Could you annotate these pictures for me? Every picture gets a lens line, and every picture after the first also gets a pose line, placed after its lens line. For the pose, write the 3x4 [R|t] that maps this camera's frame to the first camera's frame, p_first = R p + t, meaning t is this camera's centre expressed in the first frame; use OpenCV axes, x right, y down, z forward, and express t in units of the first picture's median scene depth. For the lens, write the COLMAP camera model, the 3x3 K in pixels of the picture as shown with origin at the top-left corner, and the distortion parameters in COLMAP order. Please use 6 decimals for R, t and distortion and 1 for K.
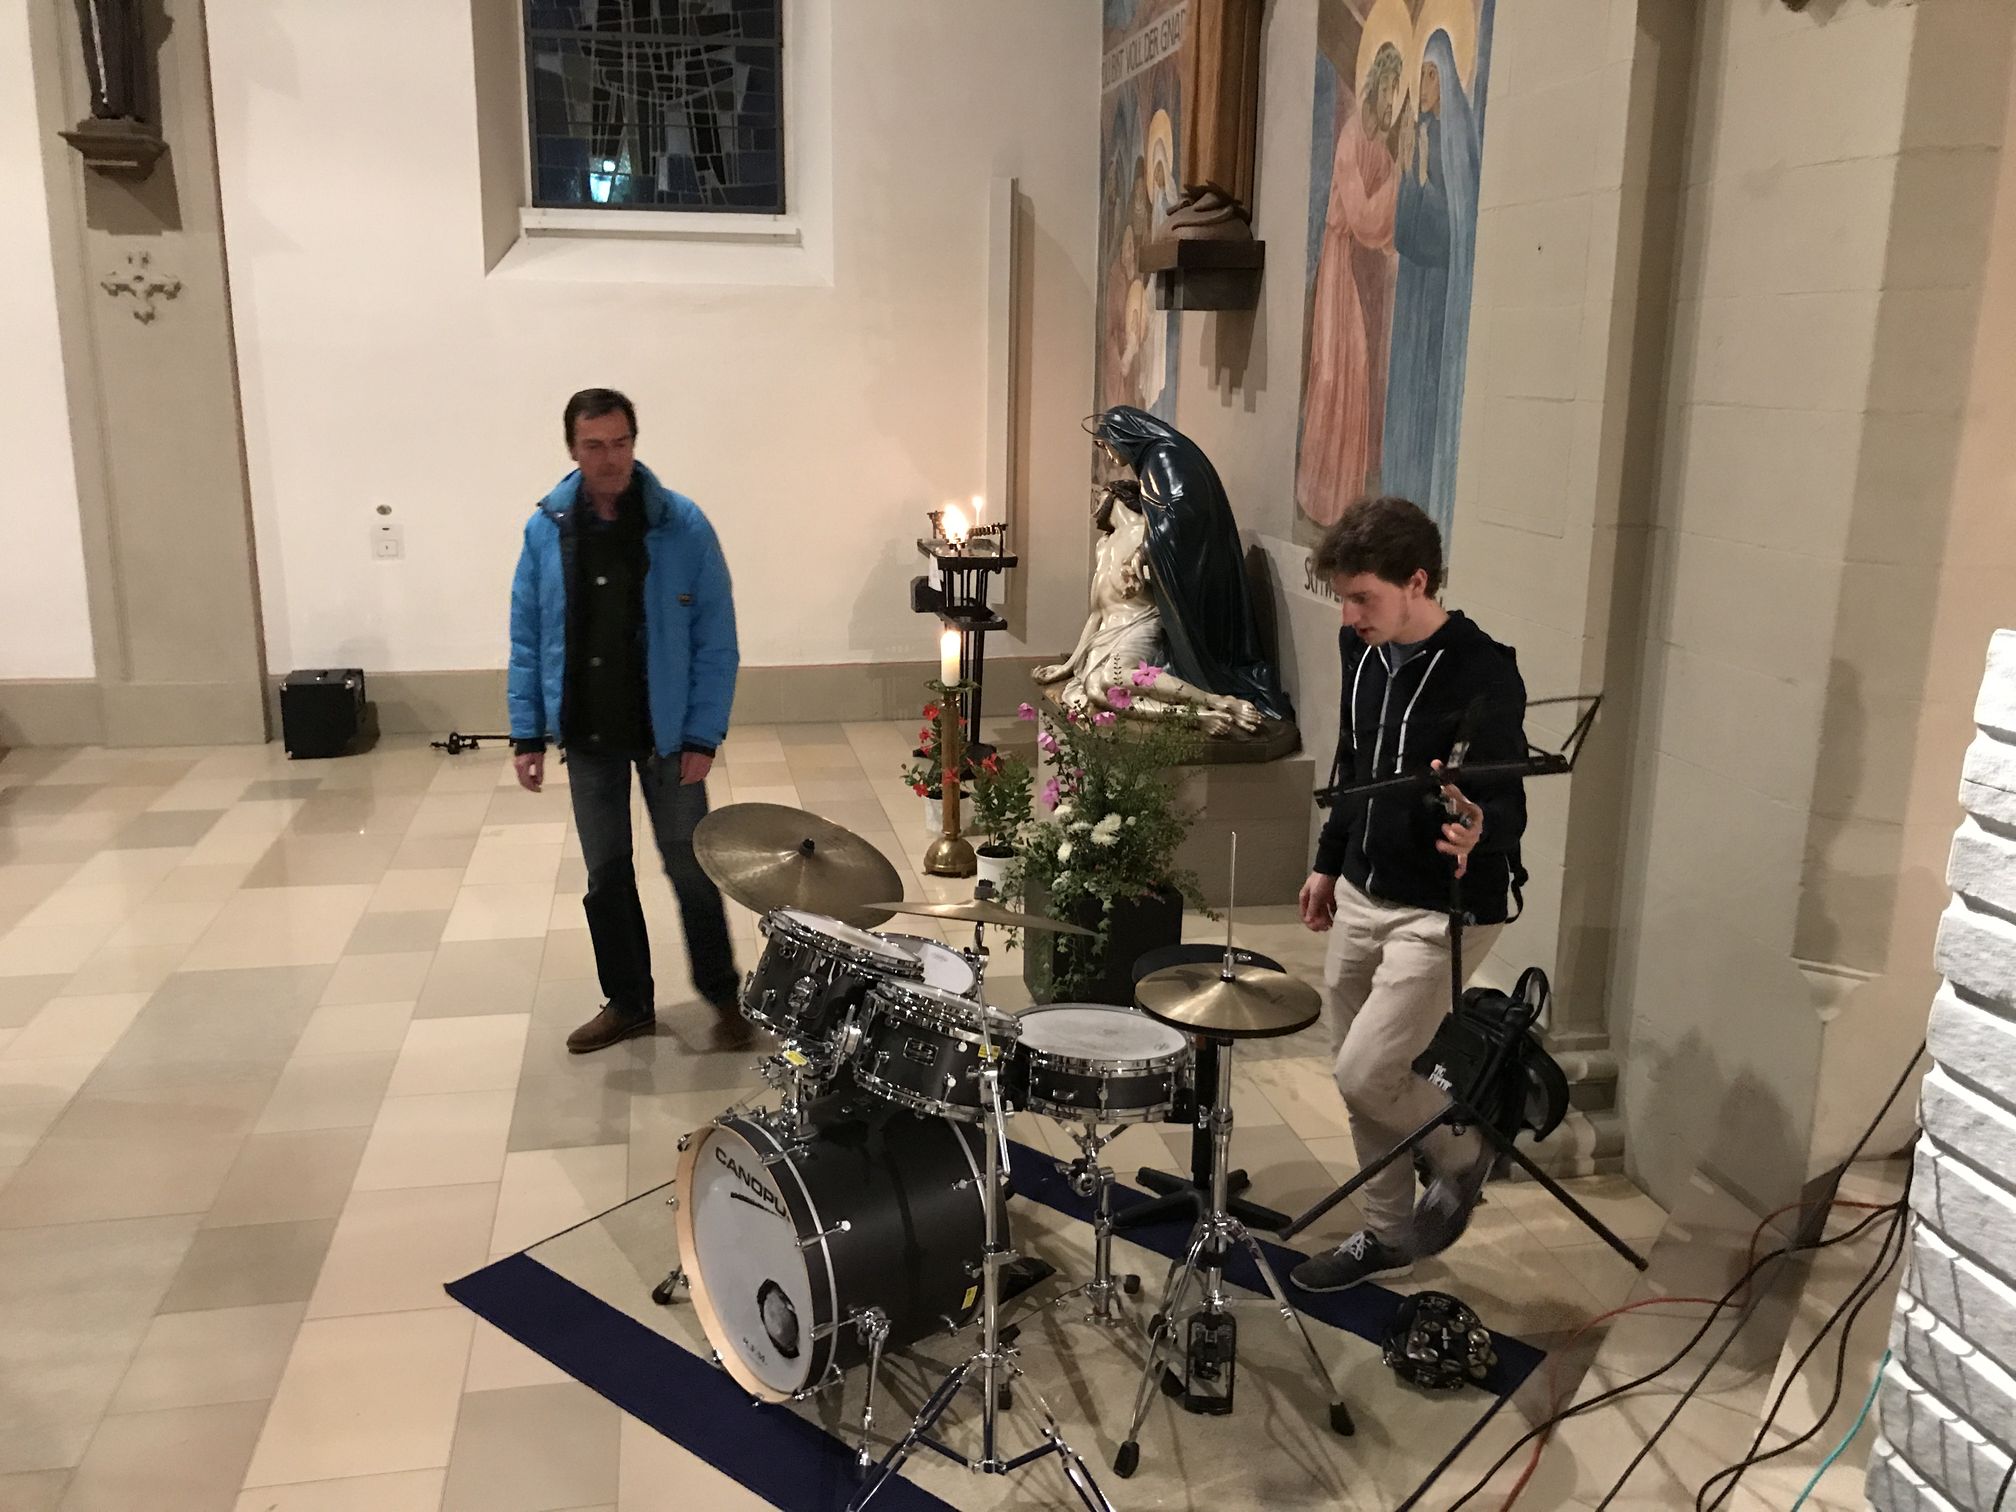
lens RADIAL K [[1682.0, 0, 1007.7], [0, 1682.0, 740.8], [0, 0, 1]] dist [0.005996, 0.001883]
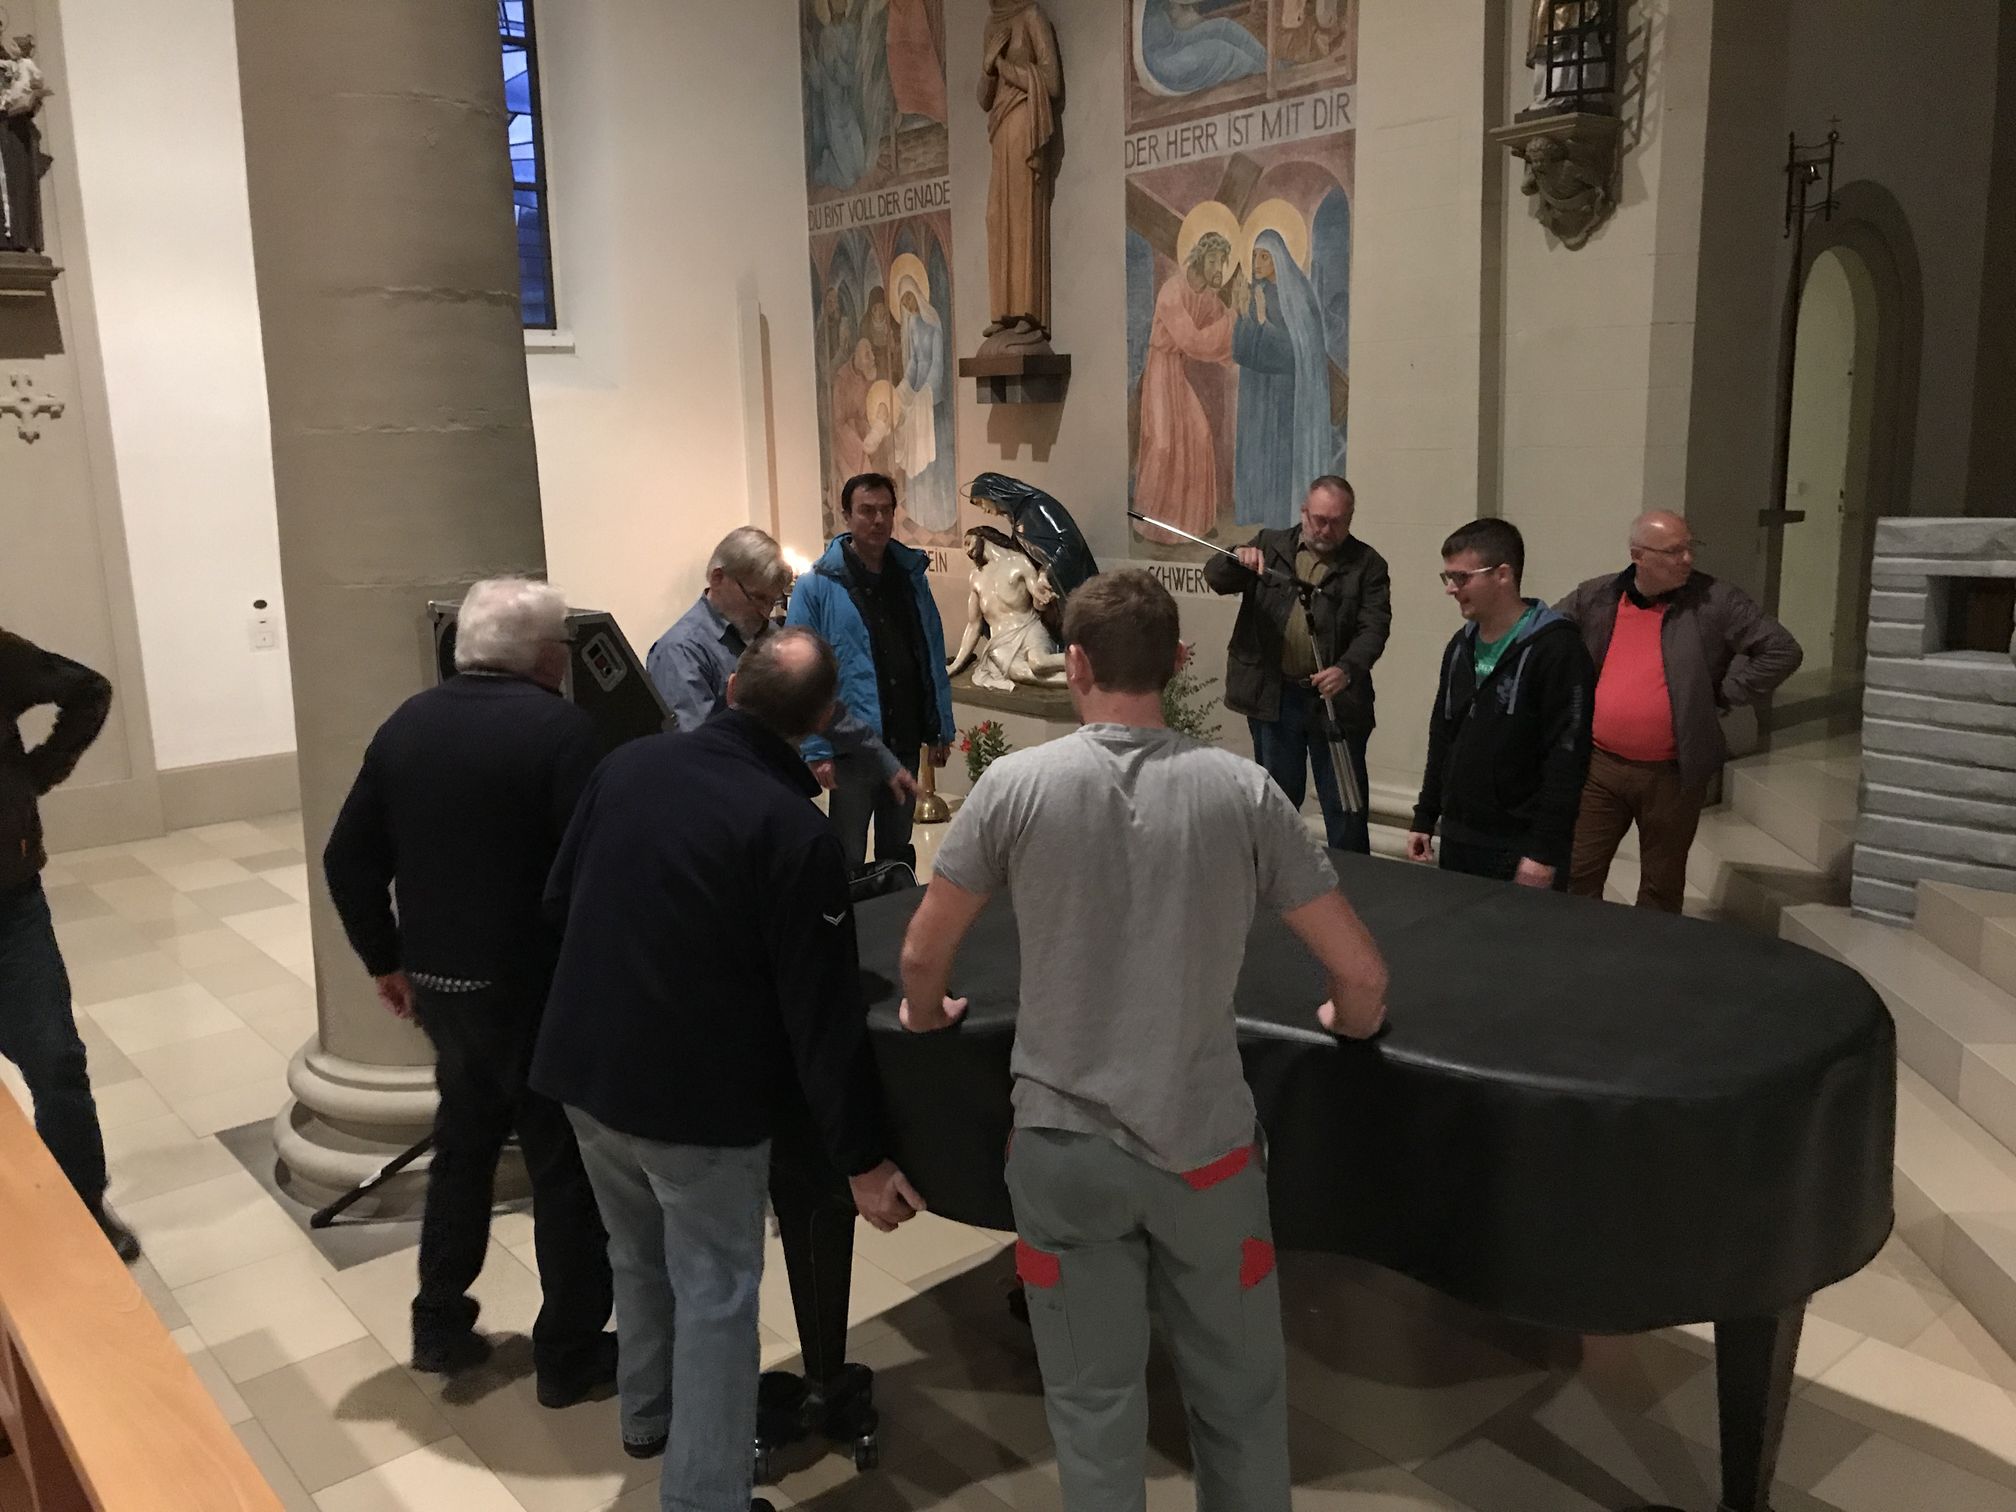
lens RADIAL K [[1682.0, 0, 992.1], [0, 1682.0, 755.4], [0, 0, 1]] dist [0.005996, 0.001883]
pose [[0.882505, -0.123321, 0.453846, -0.687092], [0.139292, 0.990250, -0.001780, 0.040113], [-0.449202, 0.064788, 0.891078, -0.258990]]
